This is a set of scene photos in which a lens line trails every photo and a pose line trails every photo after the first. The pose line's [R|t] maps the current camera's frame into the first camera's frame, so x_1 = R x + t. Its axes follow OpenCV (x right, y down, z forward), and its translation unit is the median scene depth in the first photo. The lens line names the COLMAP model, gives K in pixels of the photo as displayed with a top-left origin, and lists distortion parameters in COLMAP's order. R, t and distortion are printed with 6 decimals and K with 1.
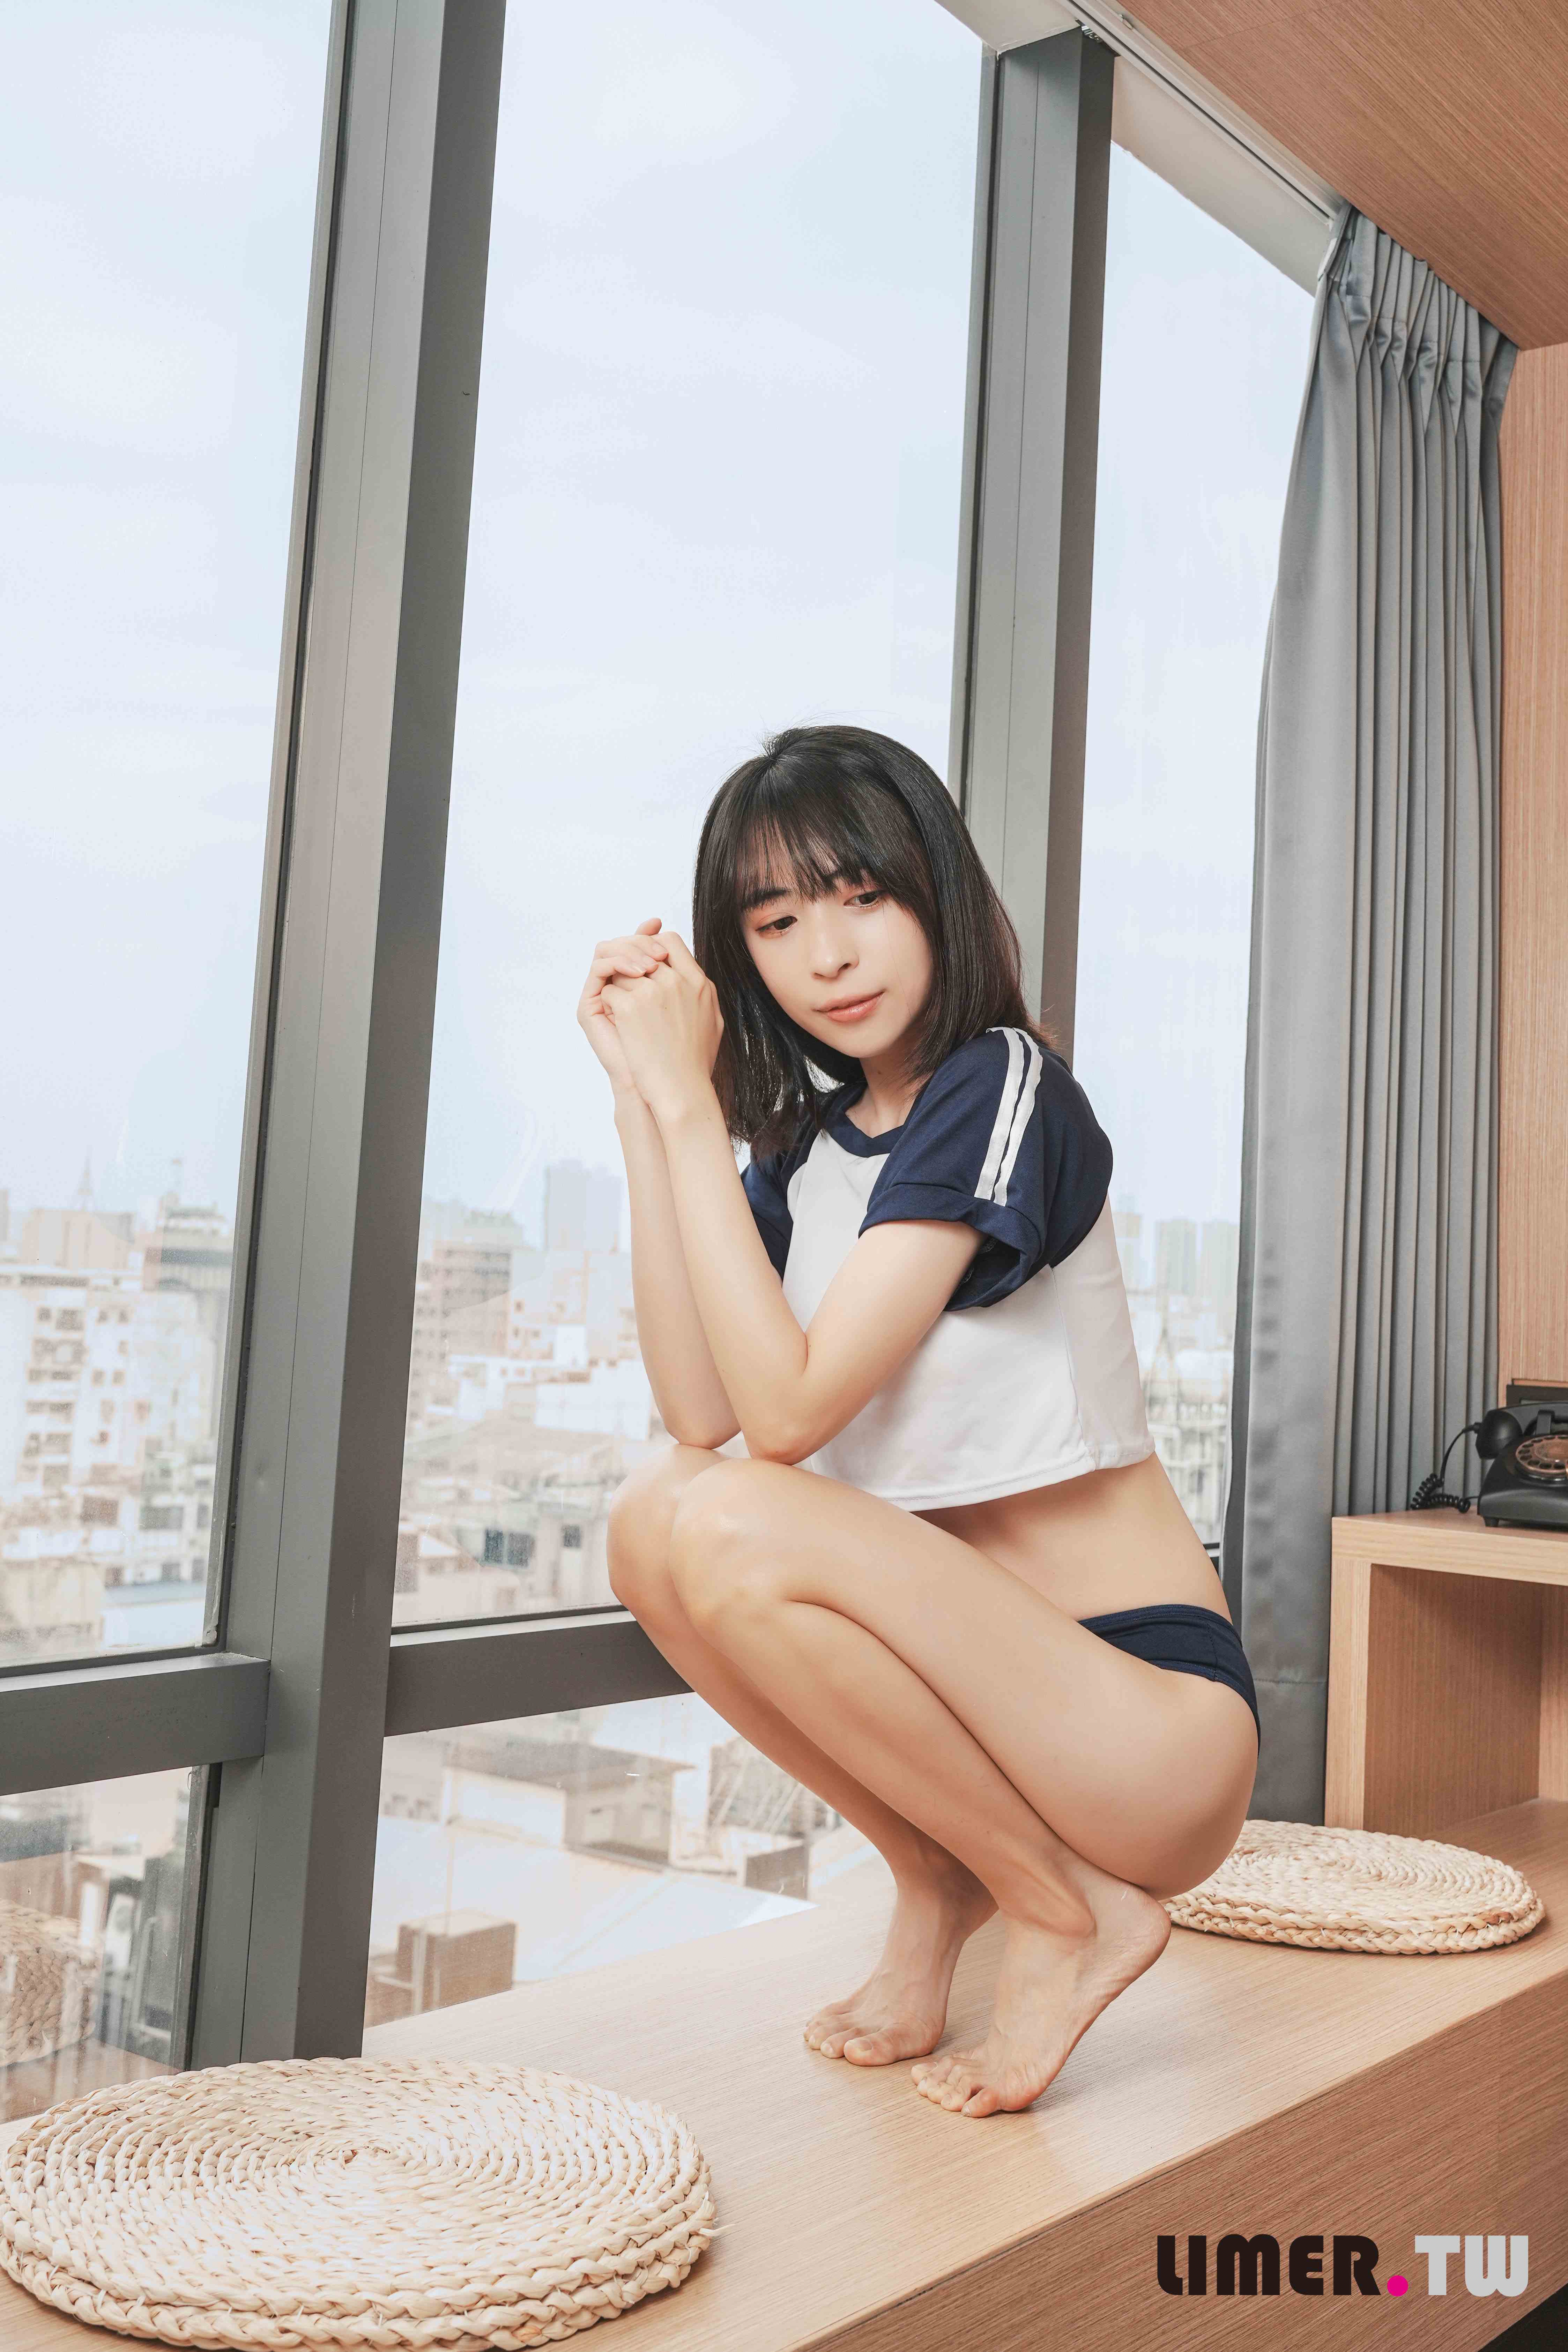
lens RADIAL K [[2474.9, 0, 820.2], [0, 2474.9, 995.3], [0, 0, 1]] dist [0.014563, -0.005760]
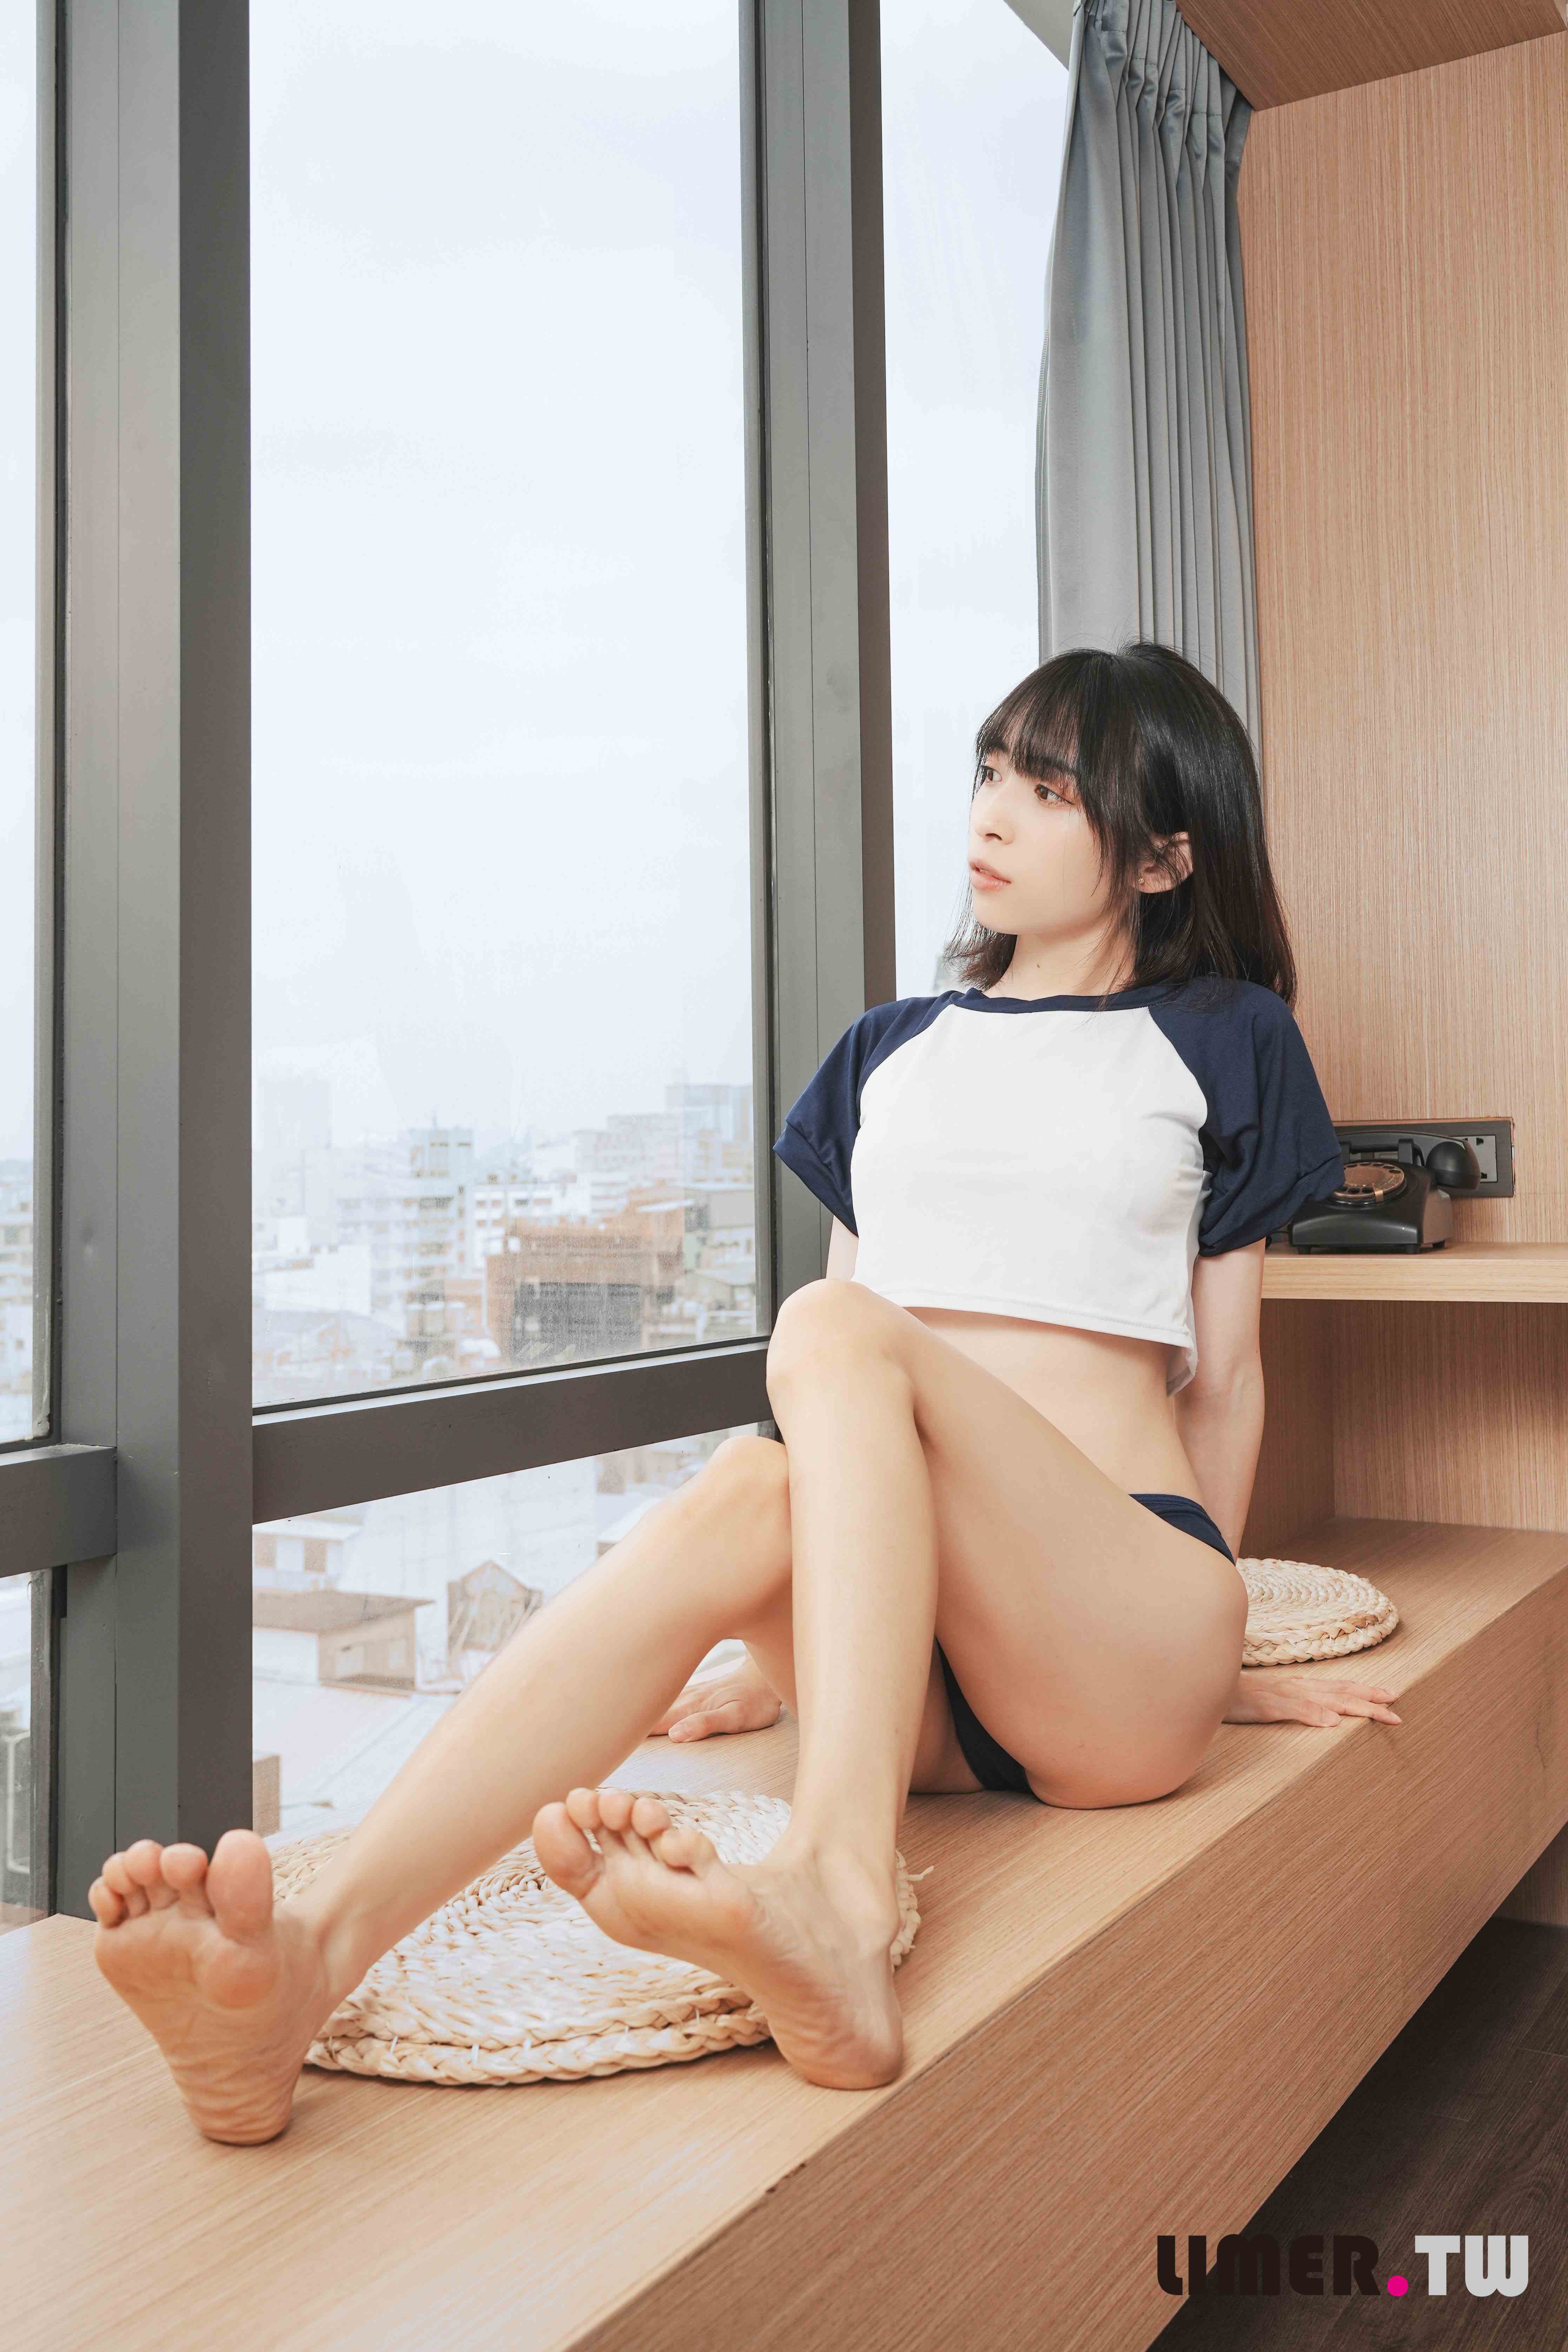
lens RADIAL K [[2227.3, 0, 798.2], [0, 2227.3, 1036.0], [0, 0, 1]] dist [0.016760, -0.005143]
pose [[0.989936, -0.060746, 0.127812, -0.043516], [0.052662, 0.996449, 0.065703, 0.048856], [-0.131350, -0.058311, 0.989620, 0.113672]]
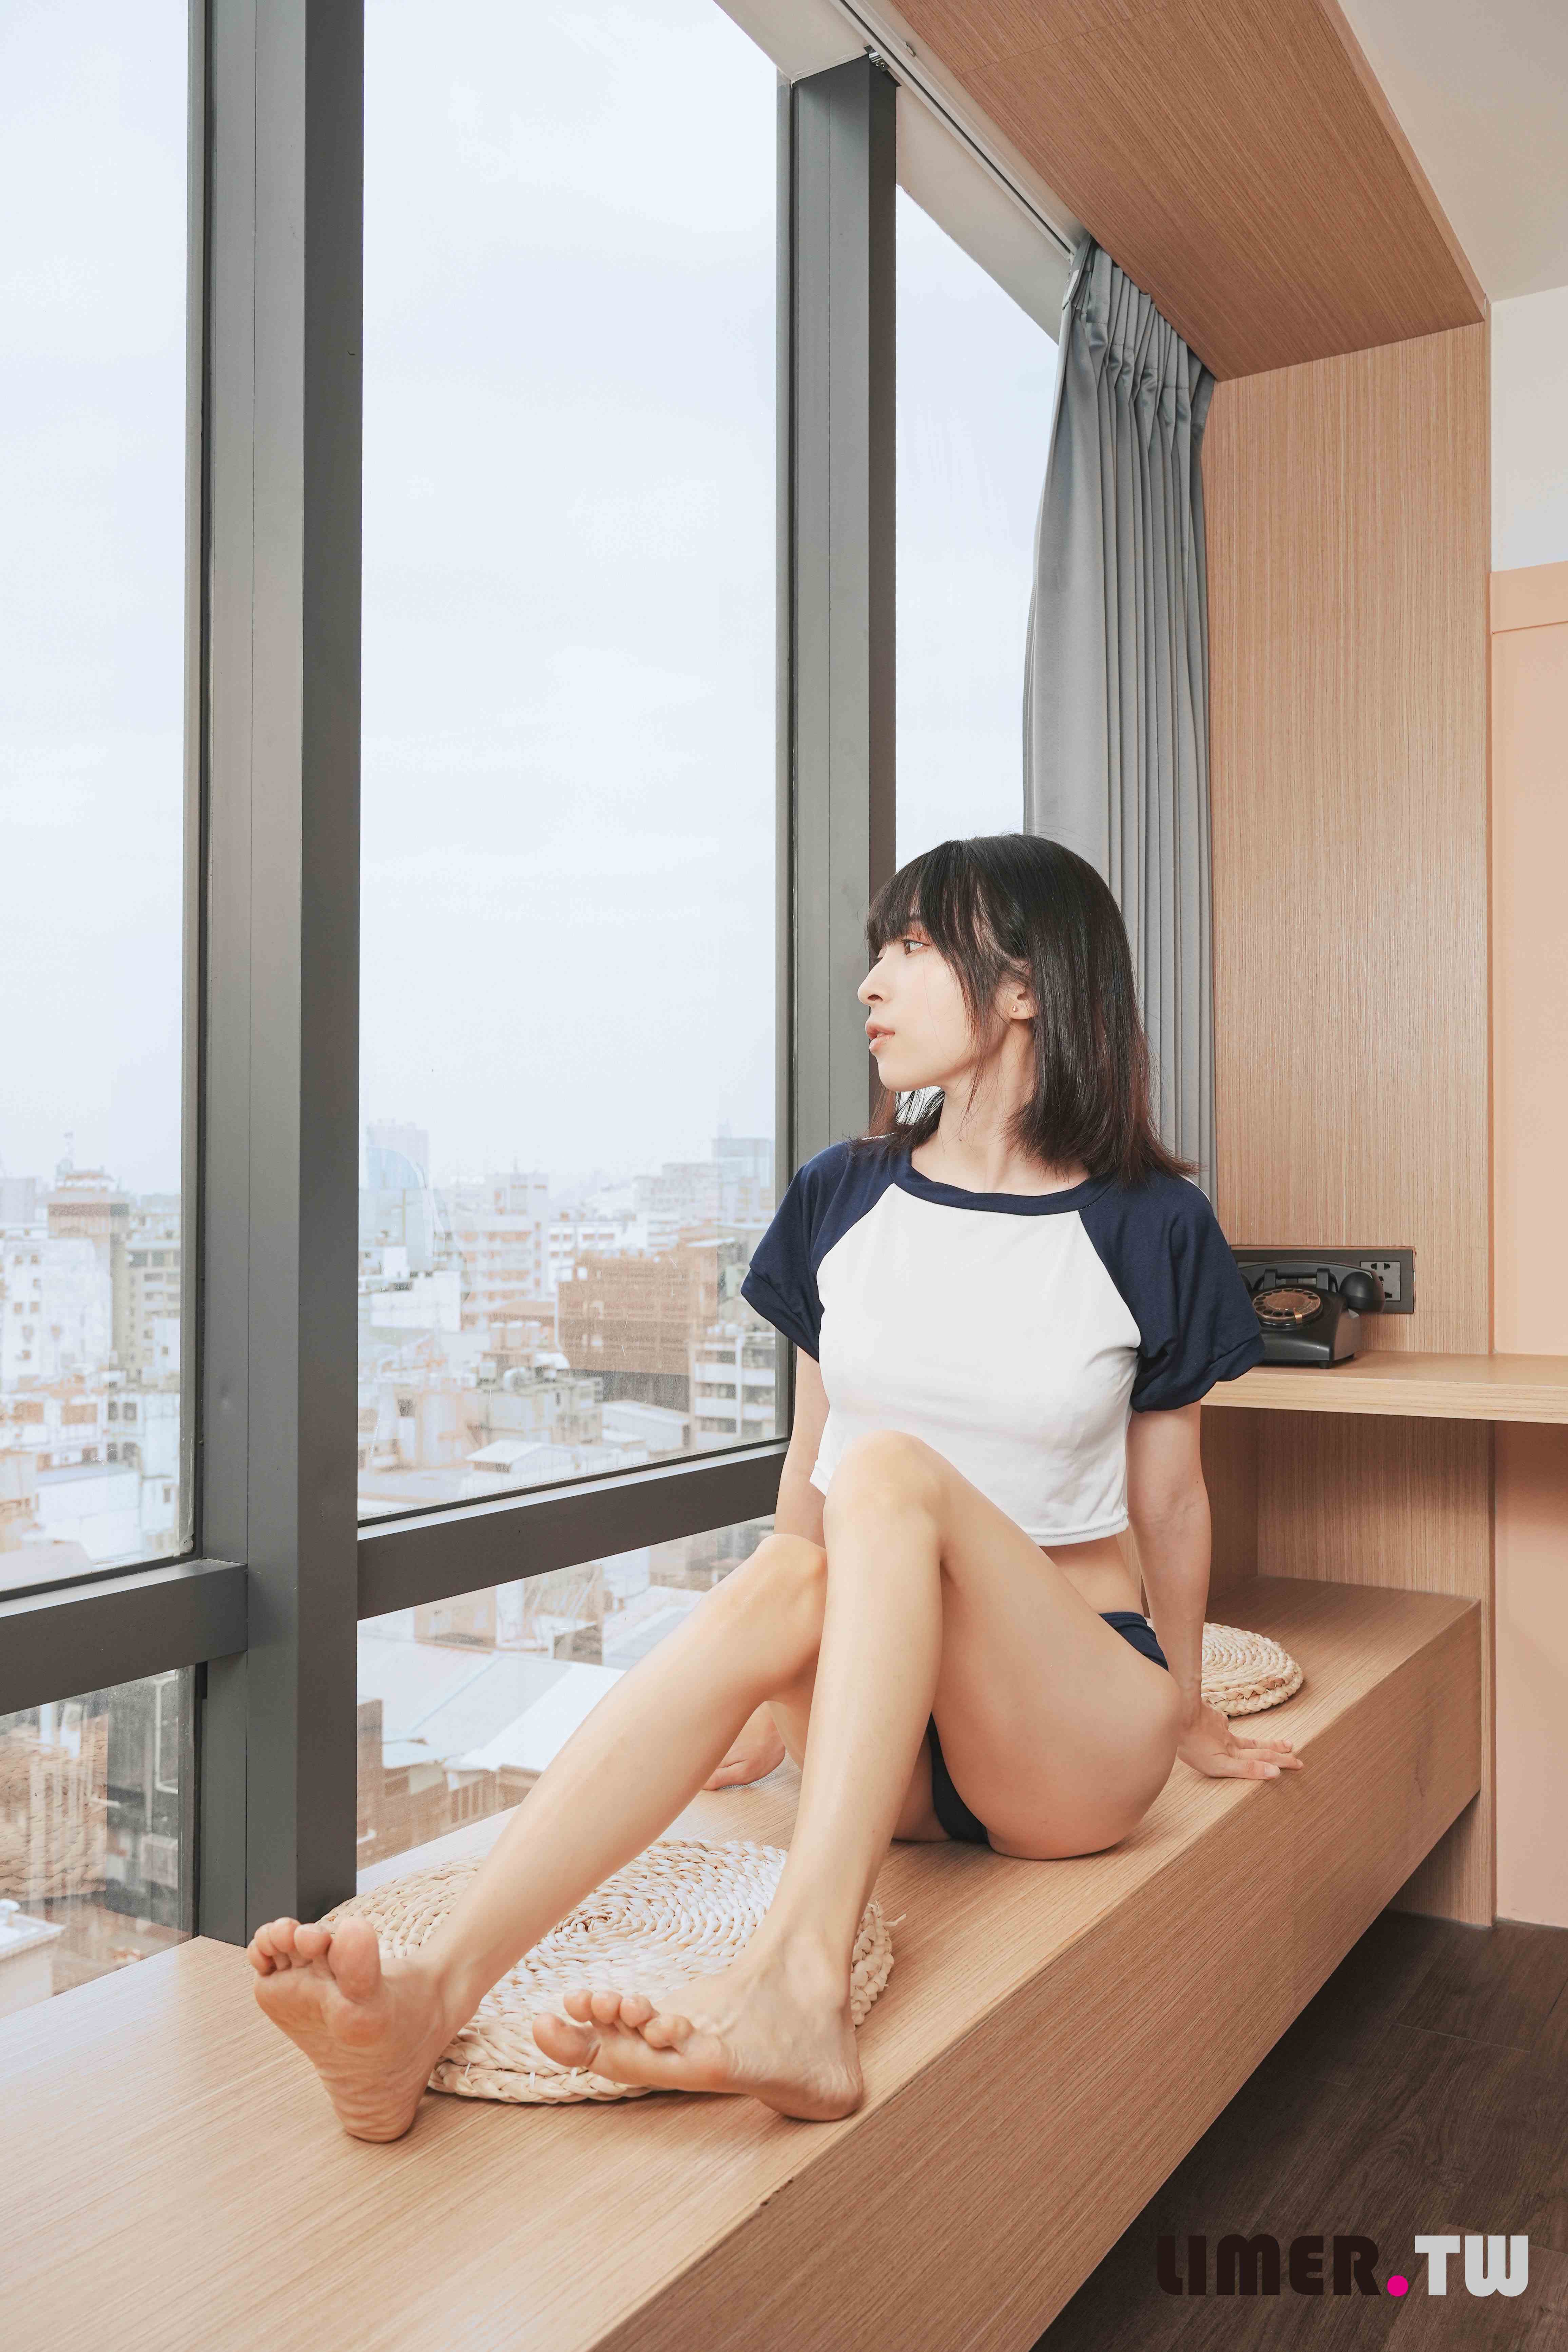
lens RADIAL K [[1899.9, 0, 799.3], [0, 1899.9, 1172.1], [0, 0, 1]] dist [0.005515, -0.005756]
pose [[0.992391, -0.051167, 0.111988, -0.039032], [0.039526, 0.993812, 0.103803, 0.013108], [-0.116606, -0.098587, 0.988273, 0.099698]]
